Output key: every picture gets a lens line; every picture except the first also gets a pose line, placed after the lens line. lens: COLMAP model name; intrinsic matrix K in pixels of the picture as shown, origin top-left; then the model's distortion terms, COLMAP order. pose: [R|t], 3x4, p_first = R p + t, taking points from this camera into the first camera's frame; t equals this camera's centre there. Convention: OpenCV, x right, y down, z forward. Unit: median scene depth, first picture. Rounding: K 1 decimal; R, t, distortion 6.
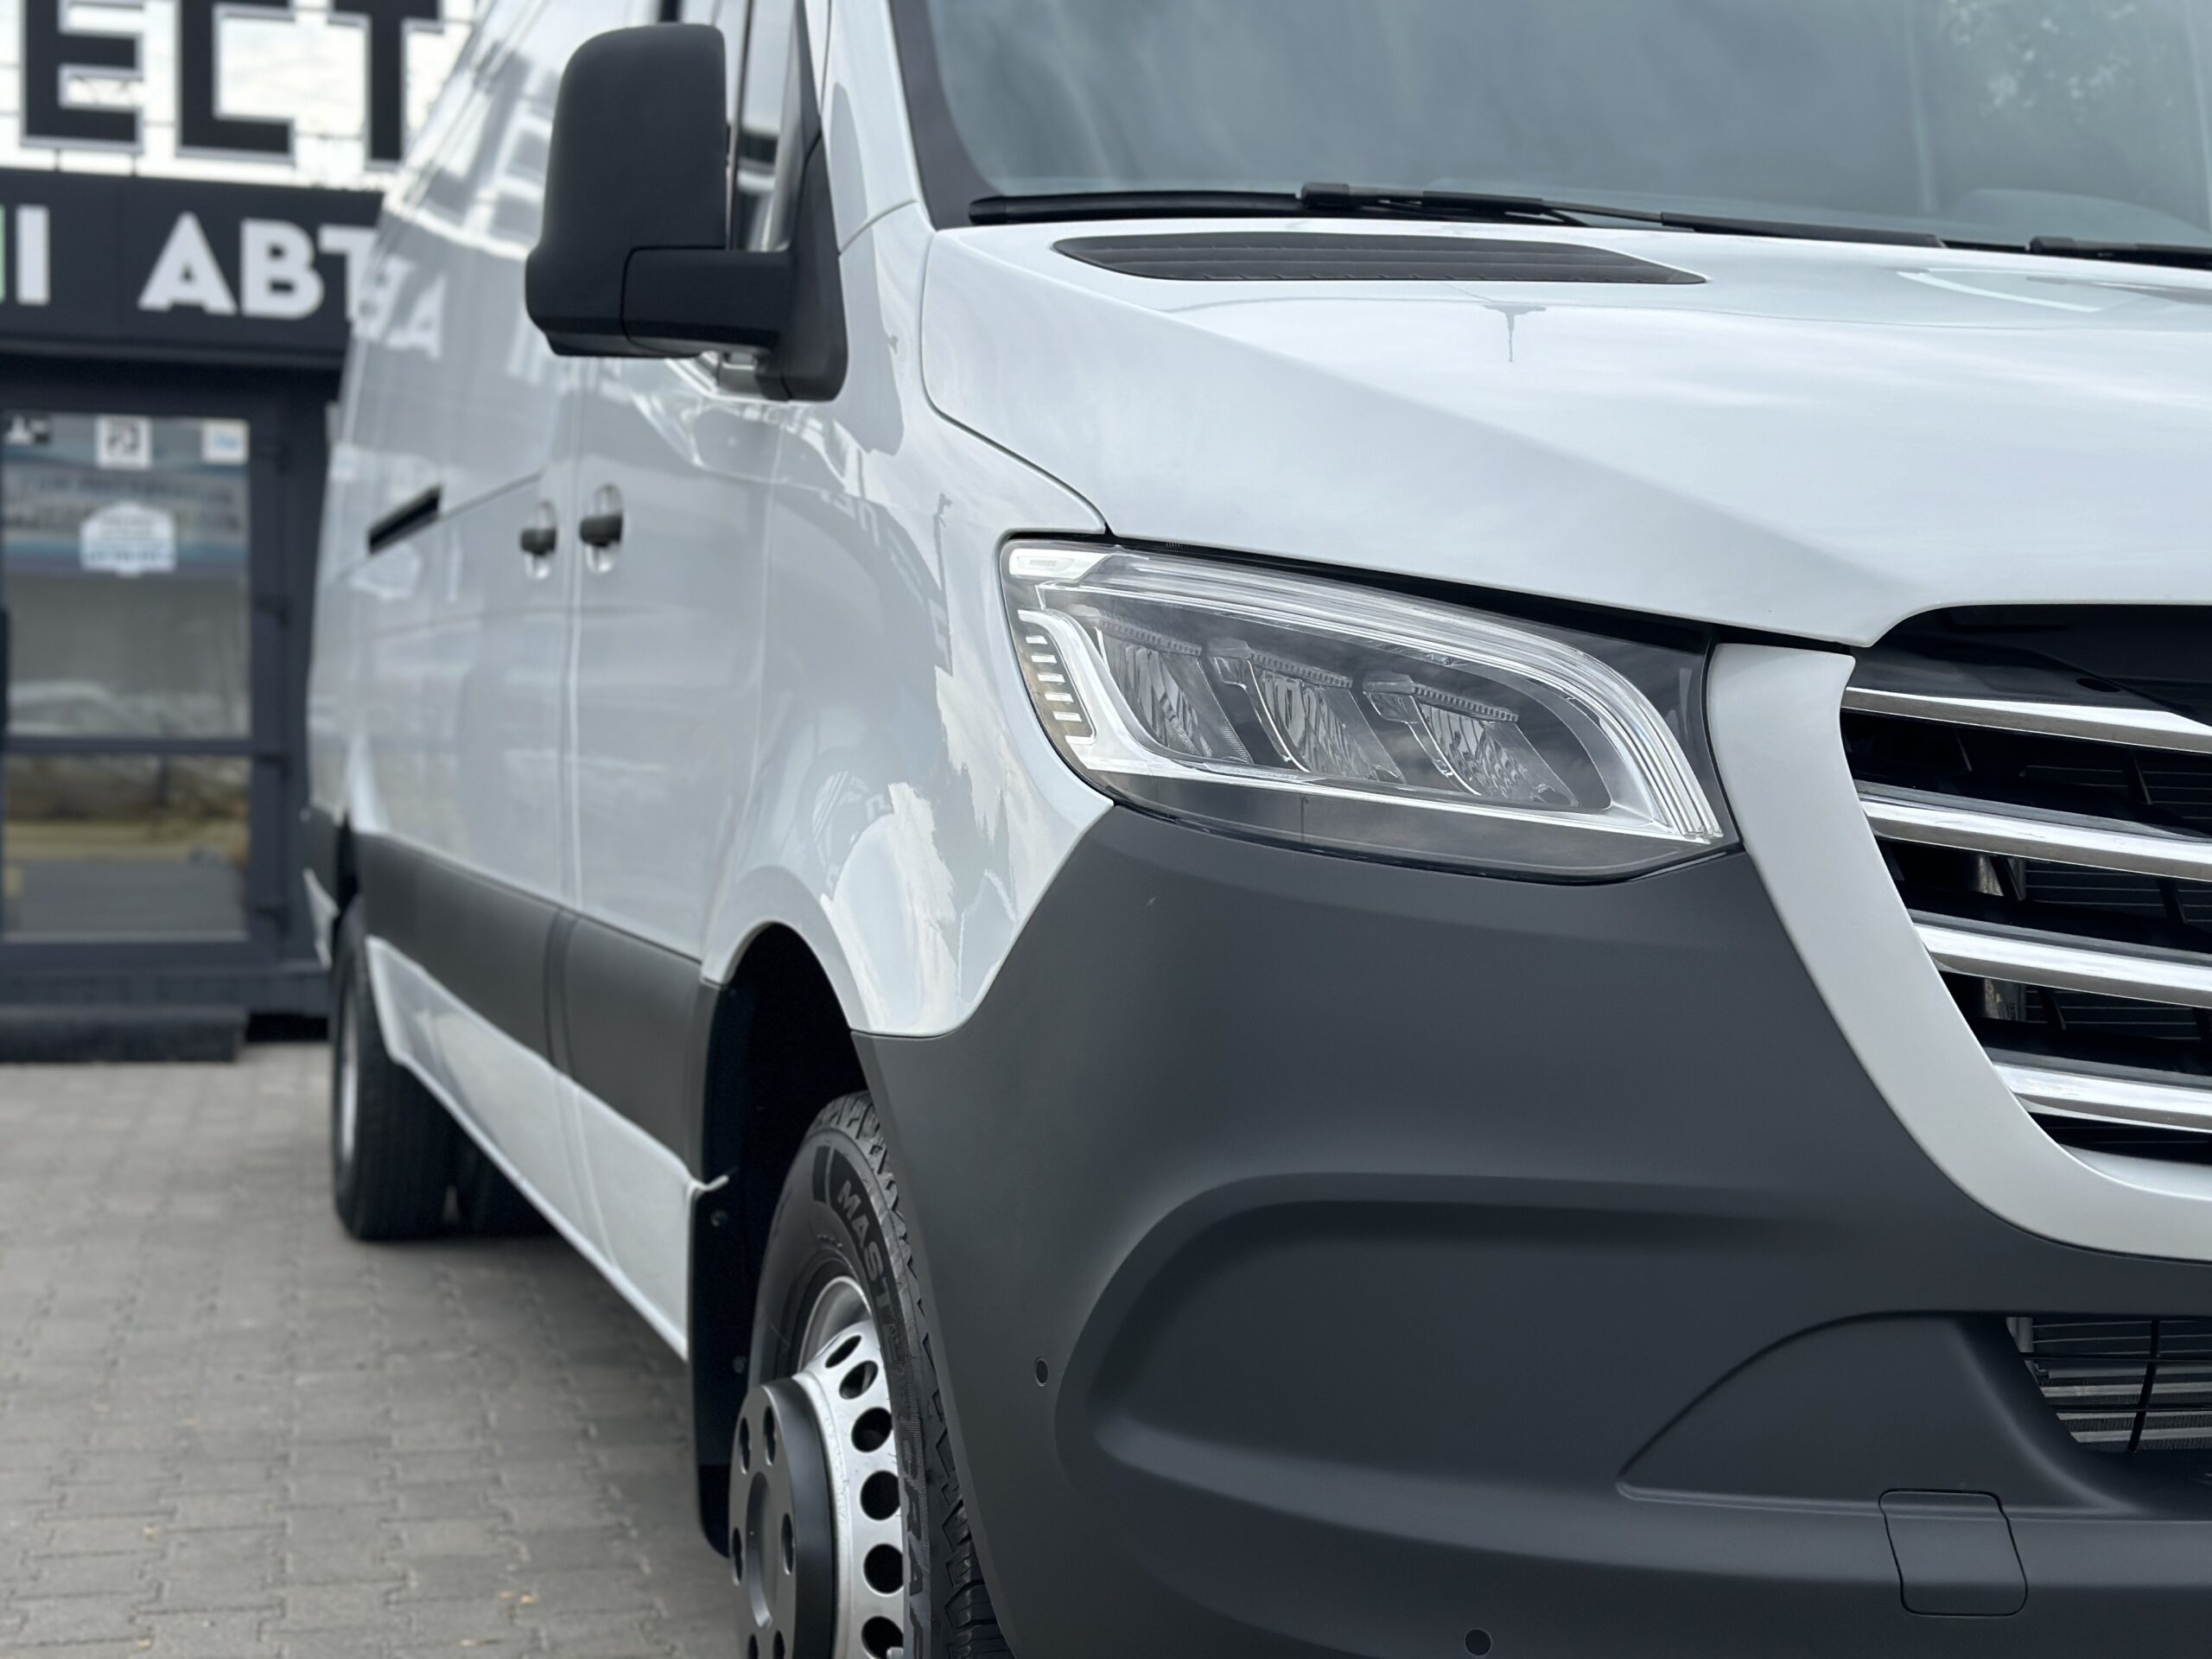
lens RADIAL K [[3140.6, 0, 1113.9], [0, 3140.6, 834.9], [0, 0, 1]] dist [0.132207, -0.131981]
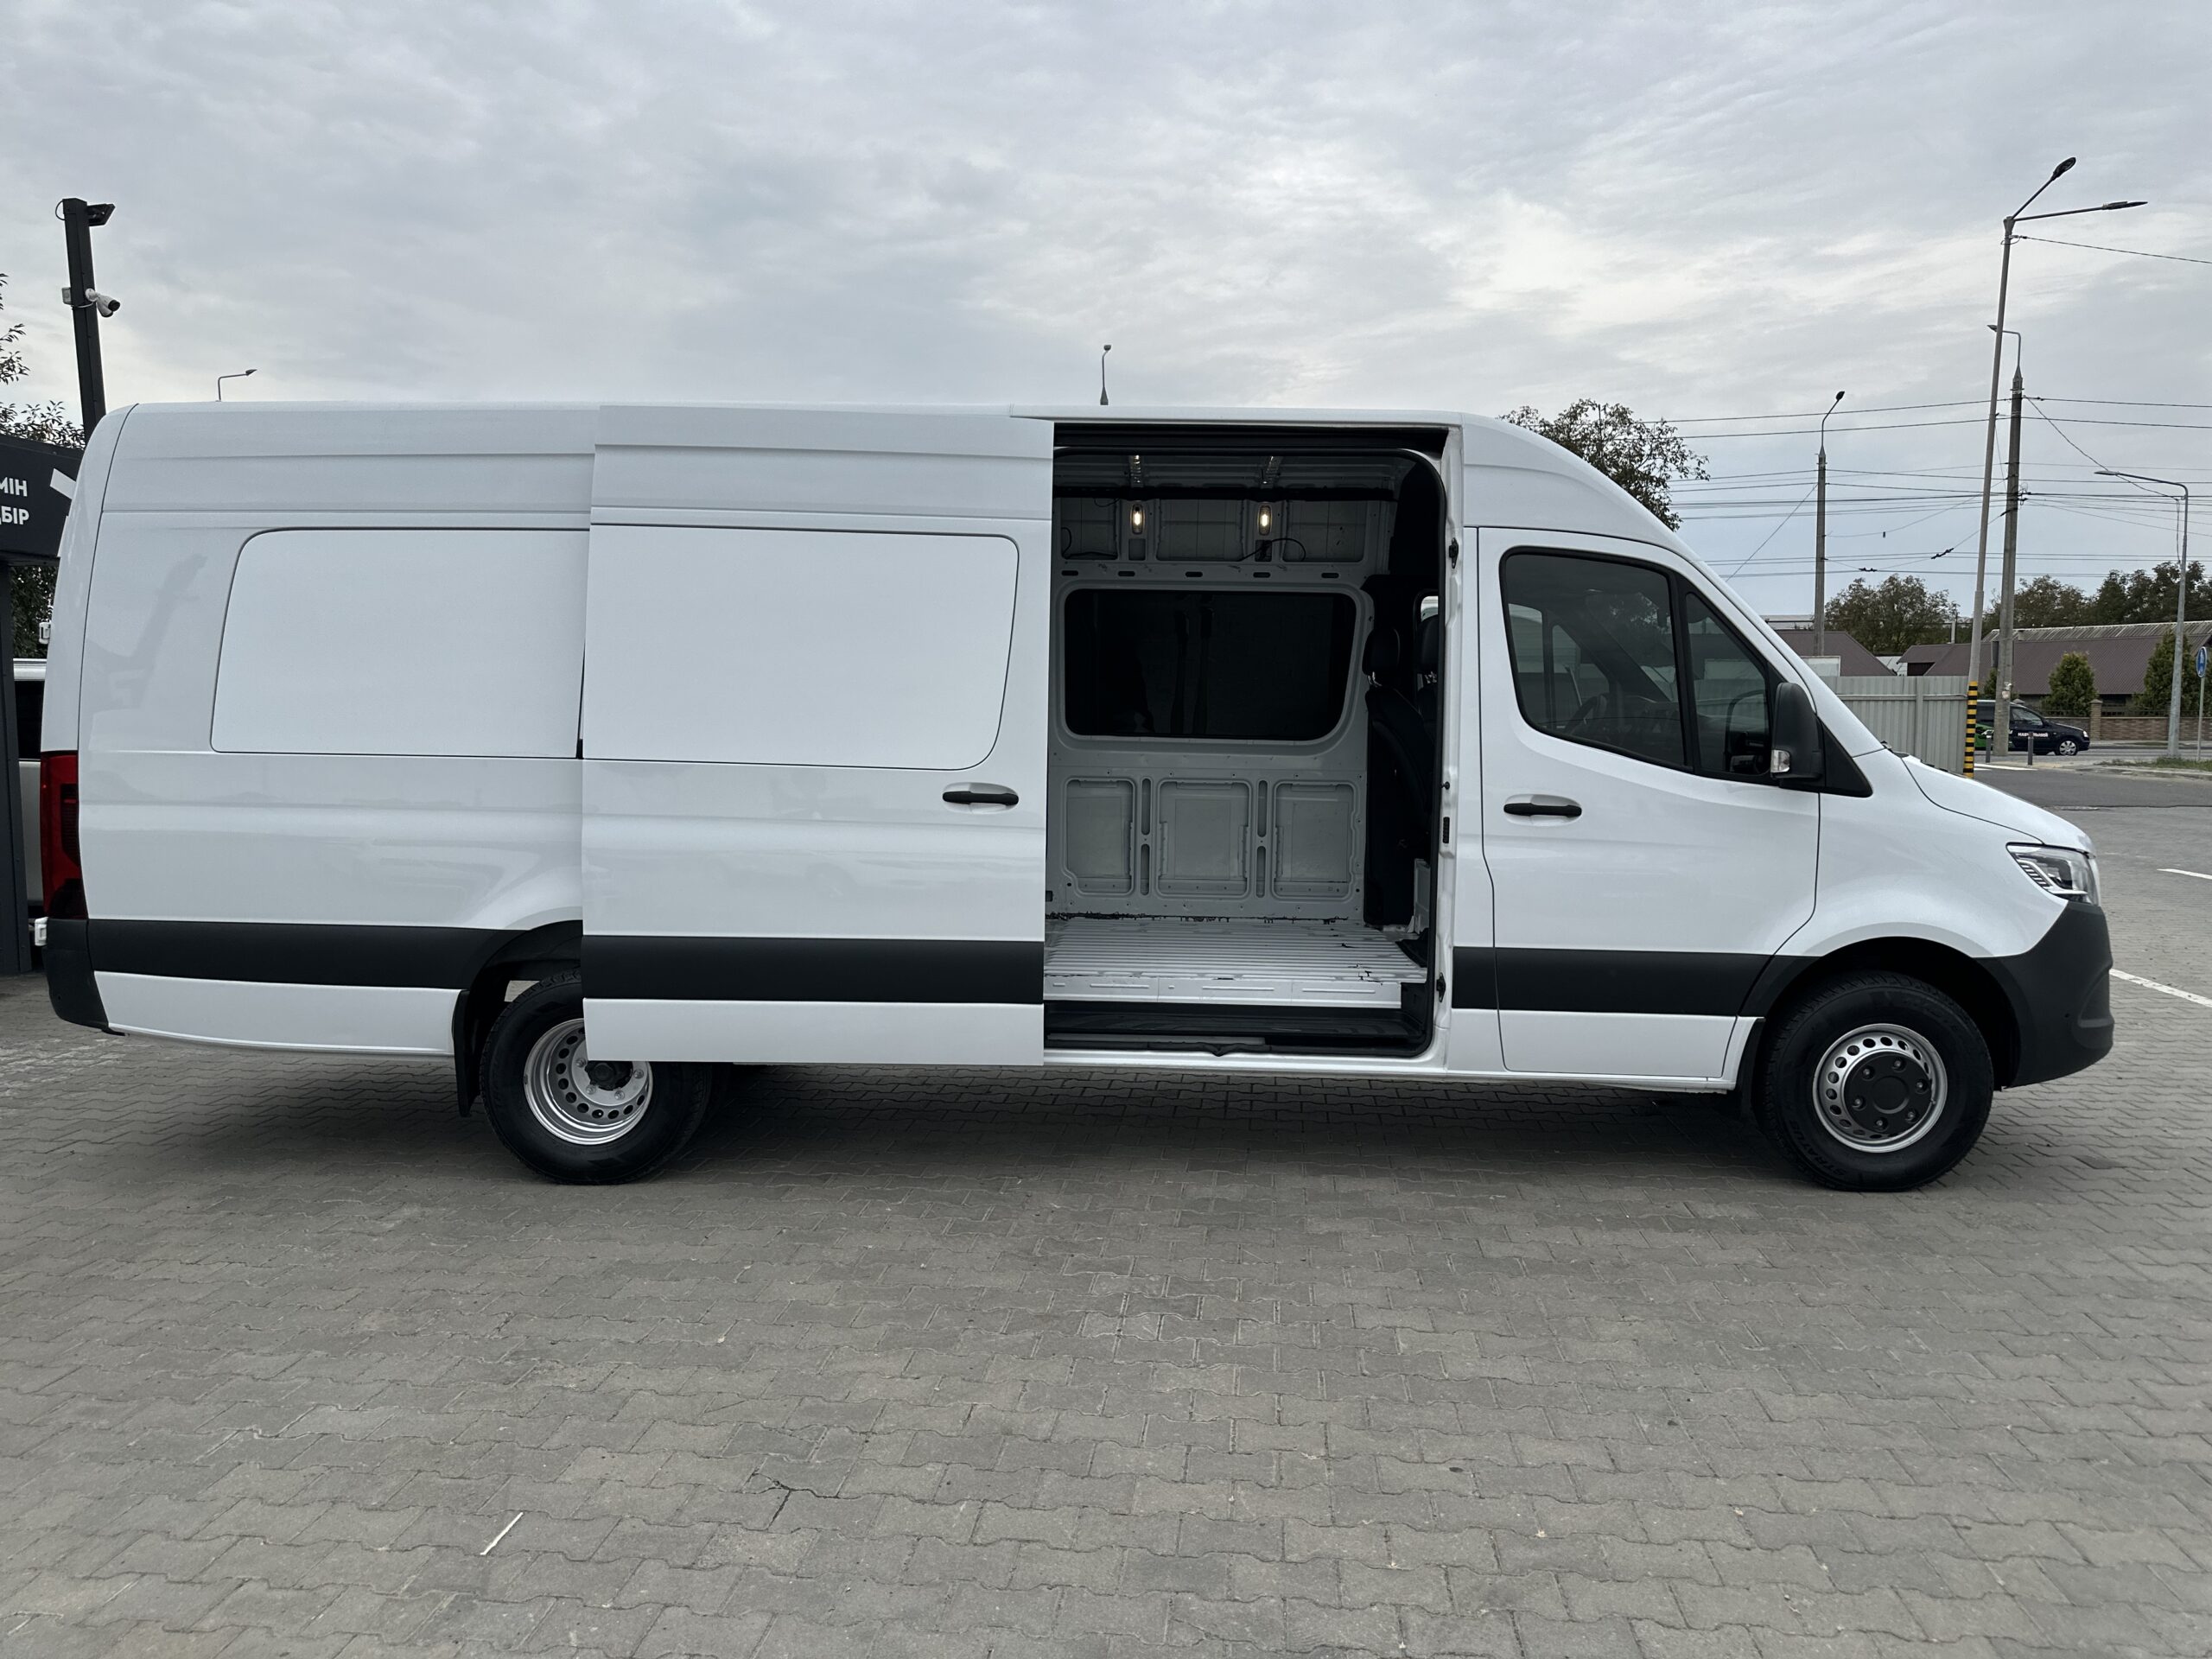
lens RADIAL K [[1561.4, 0, 1104.6], [0, 1561.4, 834.8], [0, 0, 1]] dist [0.046827, -0.056359]
pose [[0.337431, -0.096132, 0.936429, -2.976910], [0.020468, 0.995286, 0.094799, -0.400032], [-0.941128, -0.012822, 0.337808, 1.672292]]
